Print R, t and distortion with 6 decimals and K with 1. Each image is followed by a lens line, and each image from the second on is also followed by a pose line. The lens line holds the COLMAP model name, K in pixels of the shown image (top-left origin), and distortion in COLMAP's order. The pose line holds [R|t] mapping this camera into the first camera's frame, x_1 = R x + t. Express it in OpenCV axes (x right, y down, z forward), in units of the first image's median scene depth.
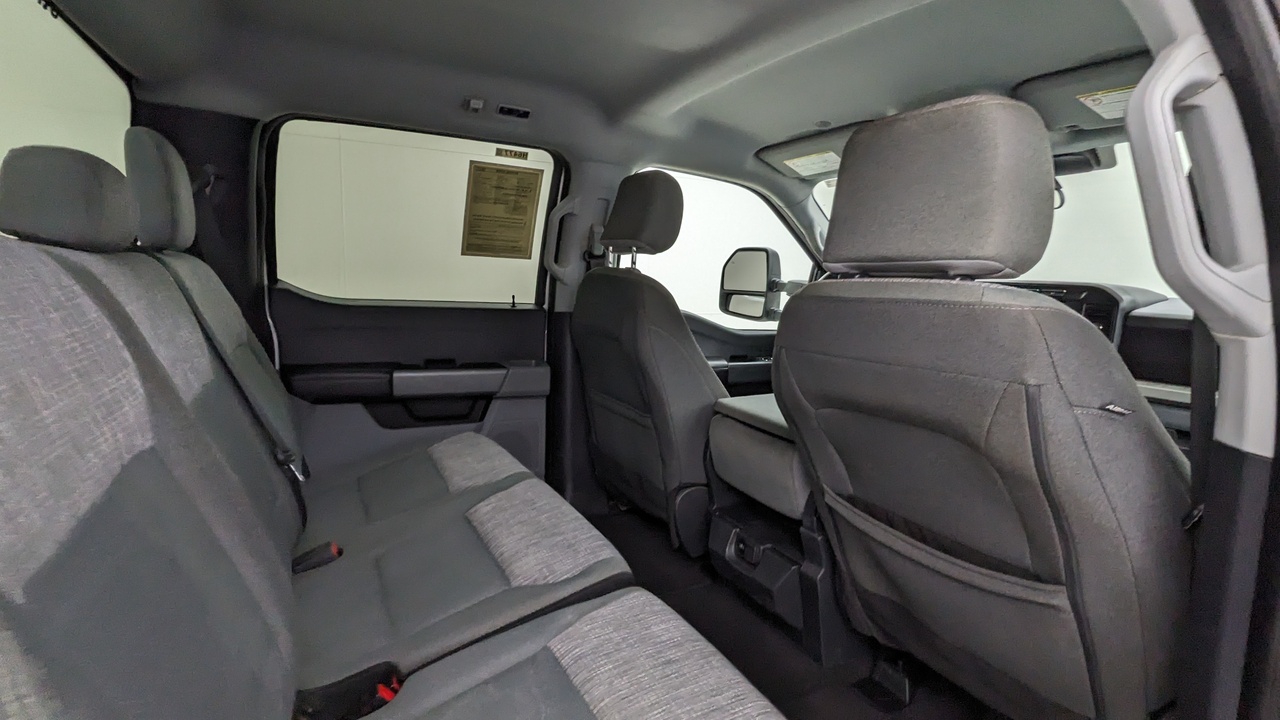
lens RADIAL K [[623.0, 0, 644.5], [0, 623.0, 359.8], [0, 0, 1]] dist [0.002002, -0.000800]
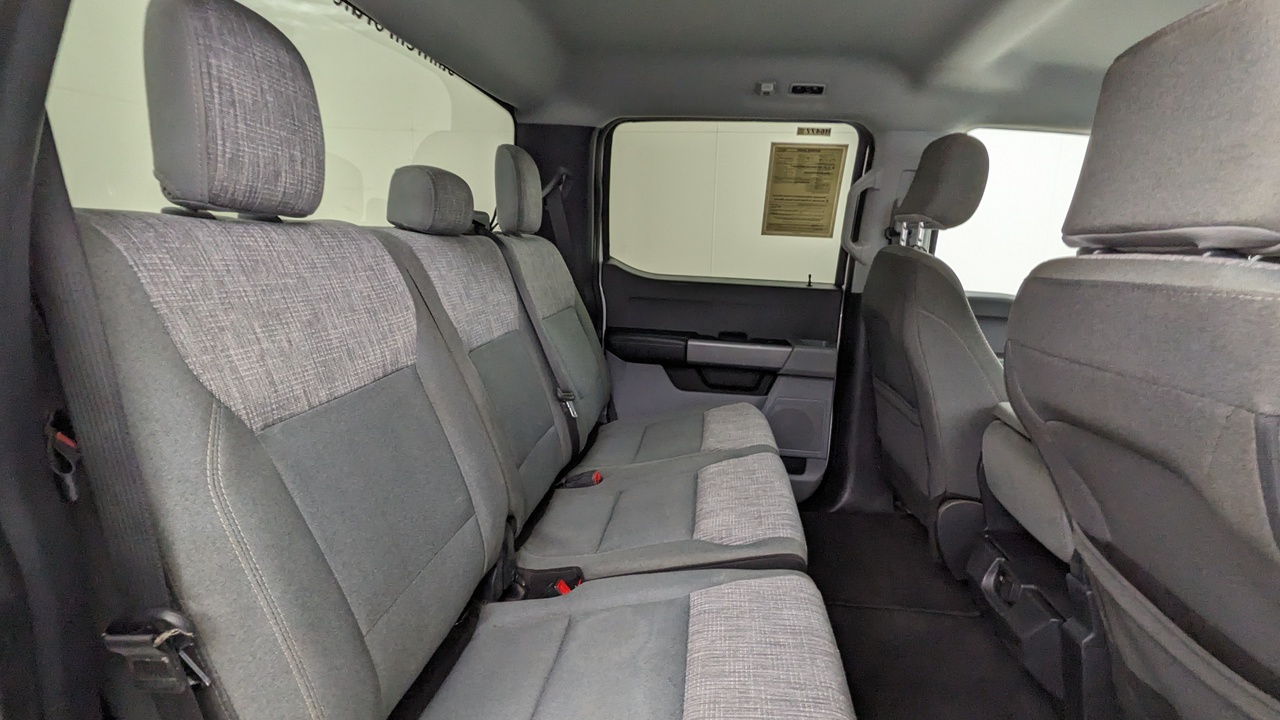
lens RADIAL K [[623.0, 0, 644.5], [0, 623.0, 359.8], [0, 0, 1]] dist [0.002002, -0.000800]
pose [[0.817803, 0.098566, -0.566995, 0.189675], [-0.082492, 0.995127, 0.054010, 0.000626], [0.569556, 0.002603, 0.821949, 0.034289]]
